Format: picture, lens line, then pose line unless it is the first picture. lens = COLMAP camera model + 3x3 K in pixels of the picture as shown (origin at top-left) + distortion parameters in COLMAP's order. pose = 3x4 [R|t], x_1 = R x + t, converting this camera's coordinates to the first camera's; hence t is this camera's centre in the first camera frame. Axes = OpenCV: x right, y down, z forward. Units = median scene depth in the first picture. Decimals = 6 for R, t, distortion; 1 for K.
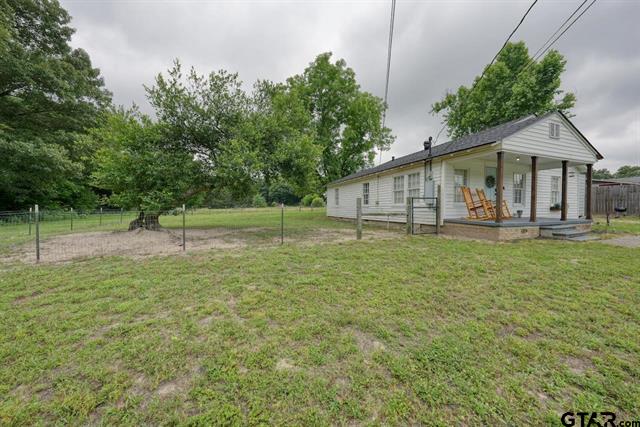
lens RADIAL K [[217.0, 0, 320.0], [0, 217.0, 210.3], [0, 0, 1]] dist [0.002071, 0.000209]
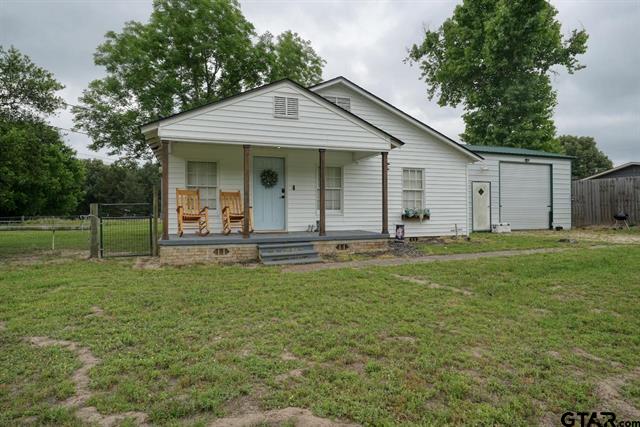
lens RADIAL K [[356.9, 0, 320.1], [0, 356.9, 214.9], [0, 0, 1]] dist [0.002284, -0.000128]
pose [[0.999026, -0.005007, -0.043849, 0.566396], [0.004733, 0.999969, -0.006367, -0.006013], [0.043880, 0.006154, 0.999018, -0.061740]]
